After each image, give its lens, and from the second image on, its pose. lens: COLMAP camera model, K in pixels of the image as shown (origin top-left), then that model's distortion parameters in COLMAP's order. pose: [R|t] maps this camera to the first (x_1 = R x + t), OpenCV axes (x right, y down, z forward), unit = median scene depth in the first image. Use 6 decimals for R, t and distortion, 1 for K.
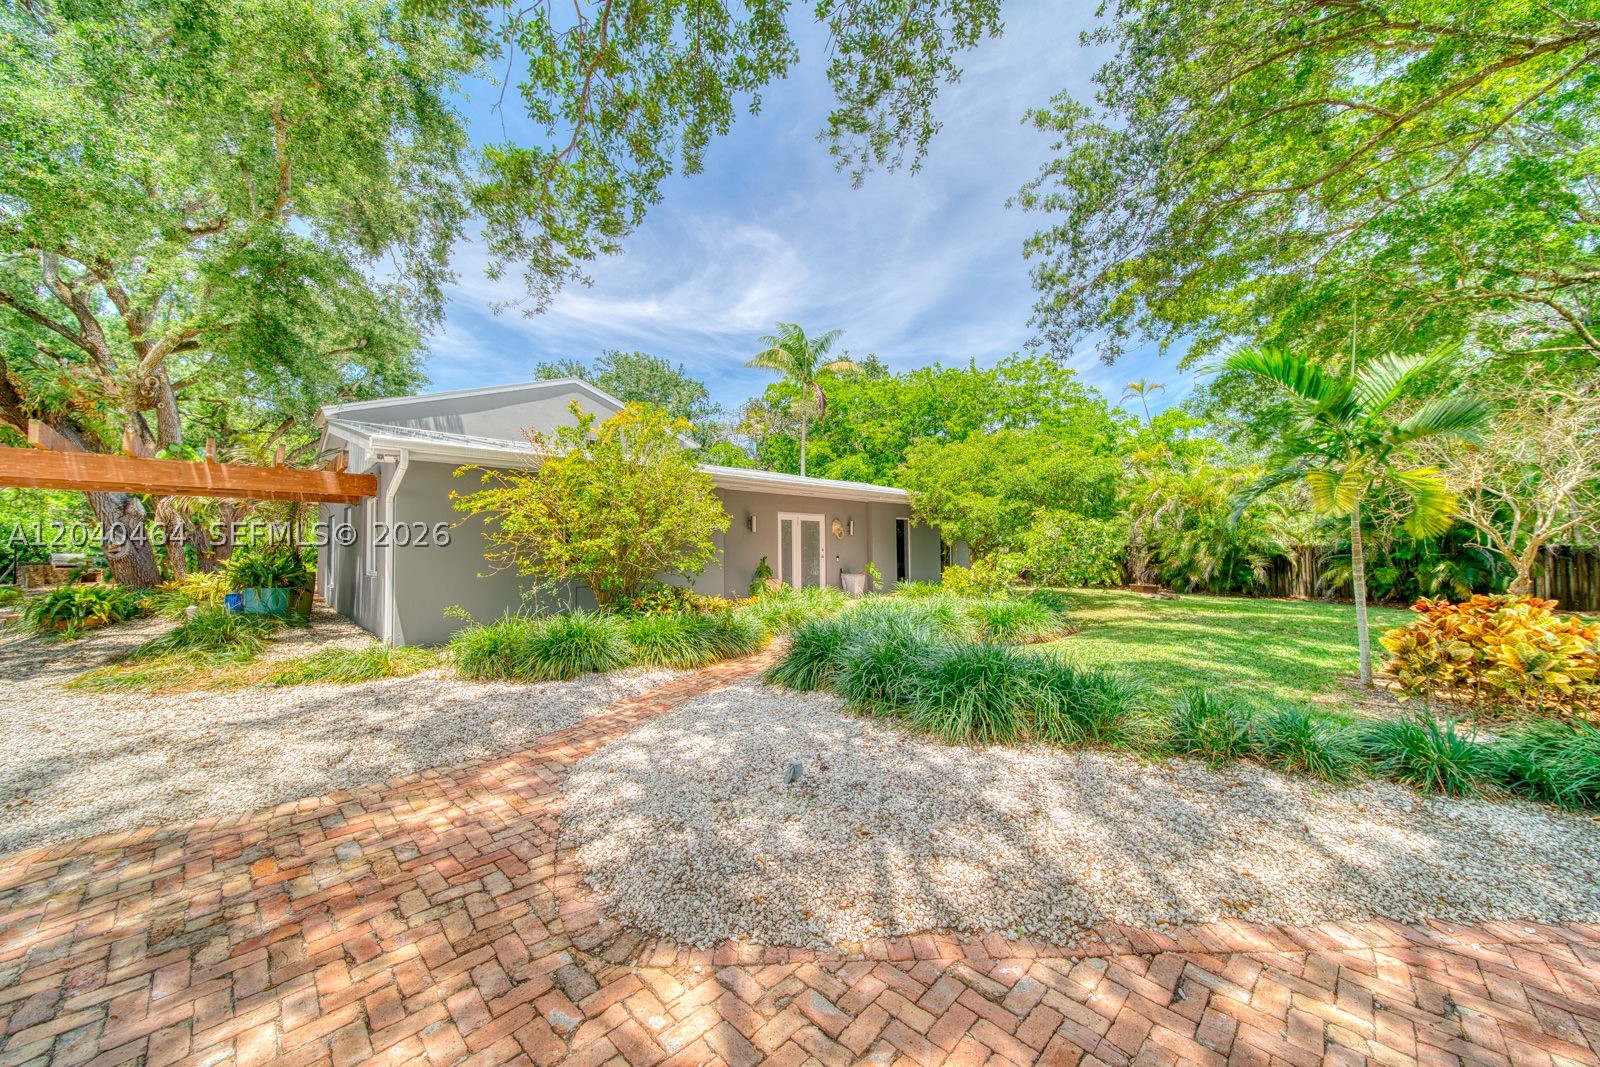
lens RADIAL K [[583.6, 0, 800.0], [0, 583.6, 533.5], [0, 0, 1]] dist [-0.013783, 0.000077]
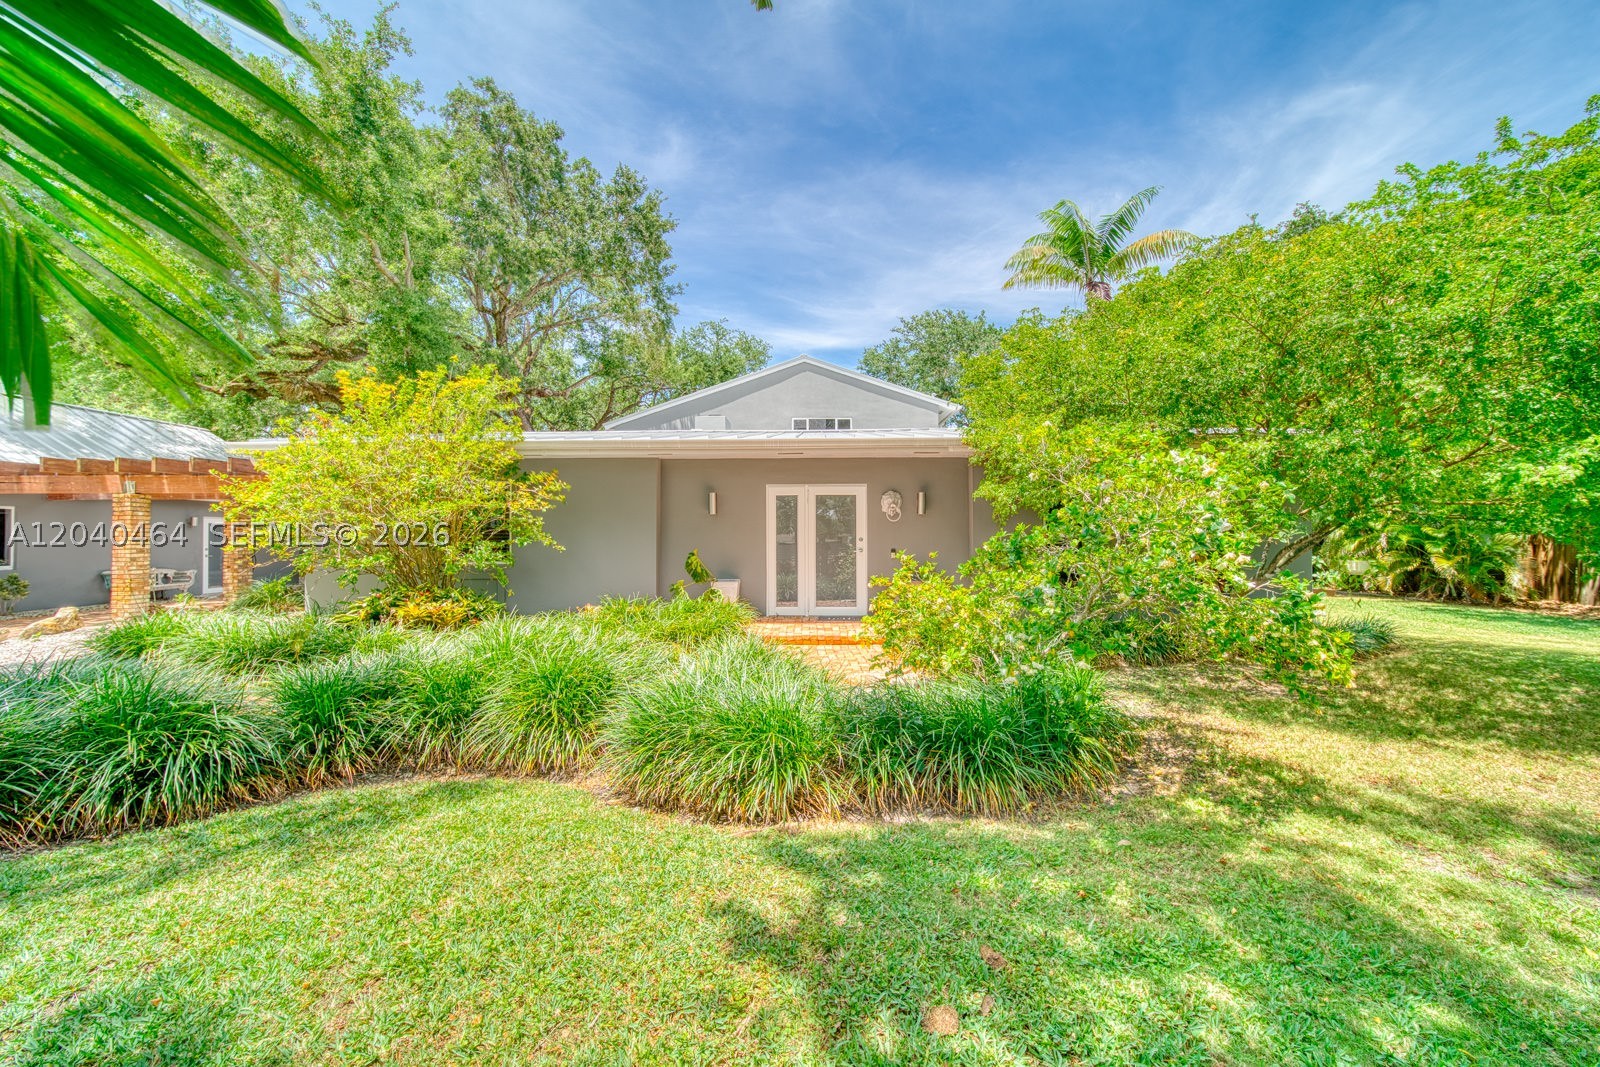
lens RADIAL K [[583.6, 0, 800.0], [0, 583.6, 533.5], [0, 0, 1]] dist [-0.013783, 0.000077]
pose [[0.662142, 0.005772, -0.749357, 0.476380], [0.013313, 0.999722, 0.019464, 0.008498], [0.749261, -0.022865, 0.661881, 0.507422]]
